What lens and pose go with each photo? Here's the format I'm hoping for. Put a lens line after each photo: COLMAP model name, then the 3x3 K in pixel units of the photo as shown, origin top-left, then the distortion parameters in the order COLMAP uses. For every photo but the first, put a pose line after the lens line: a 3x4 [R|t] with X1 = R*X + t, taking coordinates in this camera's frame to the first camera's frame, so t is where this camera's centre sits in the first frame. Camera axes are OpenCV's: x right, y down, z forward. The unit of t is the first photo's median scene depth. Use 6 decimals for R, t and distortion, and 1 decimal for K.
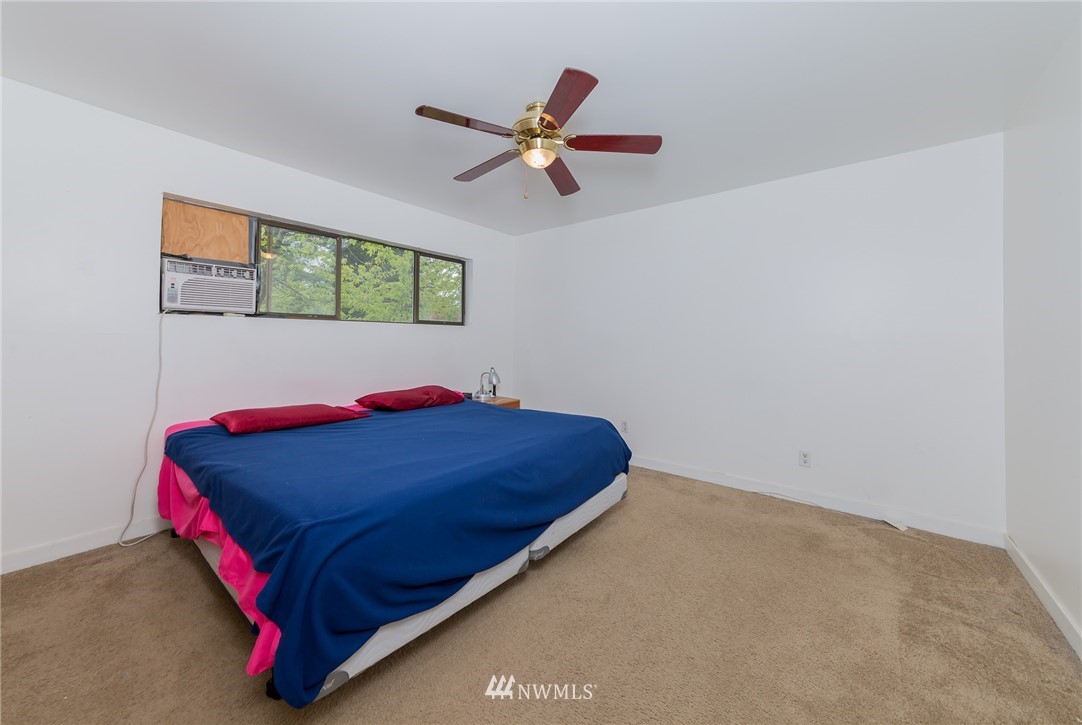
lens RADIAL K [[386.5, 0, 539.7], [0, 386.5, 348.2], [0, 0, 1]] dist [0.000402, 0.000232]
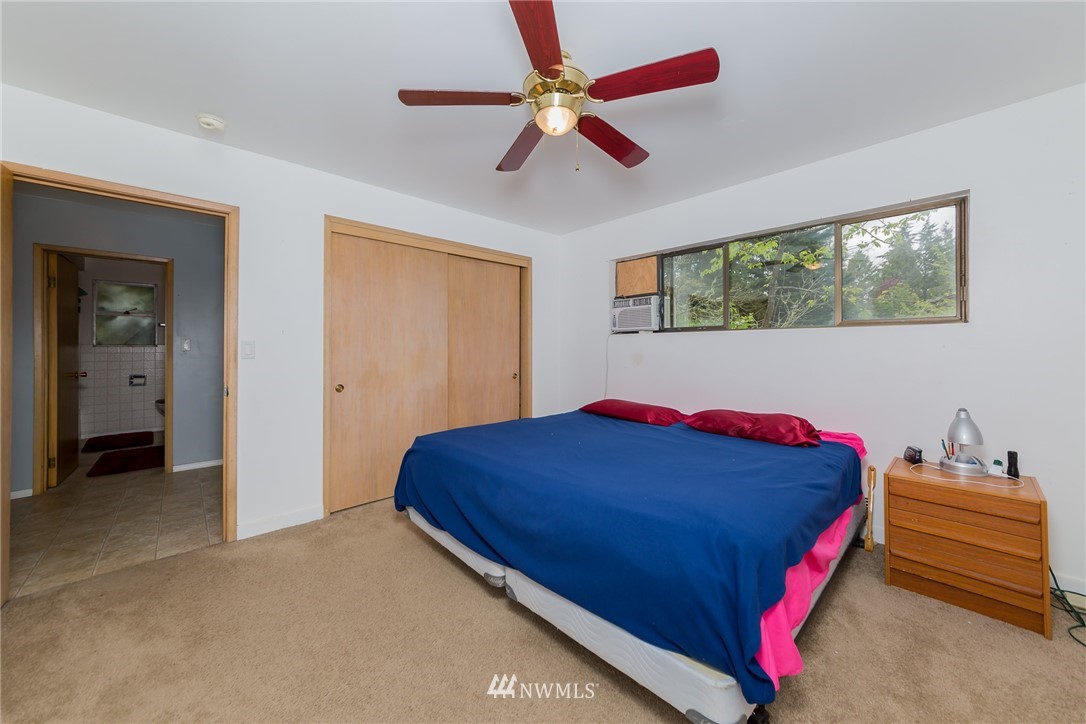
lens RADIAL K [[388.0, 0, 541.7], [0, 388.0, 347.7], [0, 0, 1]] dist [0.000402, 0.000232]
pose [[-0.117363, -0.005838, -0.993072, 0.619204], [-0.019629, 0.999801, -0.003558, -0.019487], [0.992895, 0.019076, -0.117454, 0.816447]]
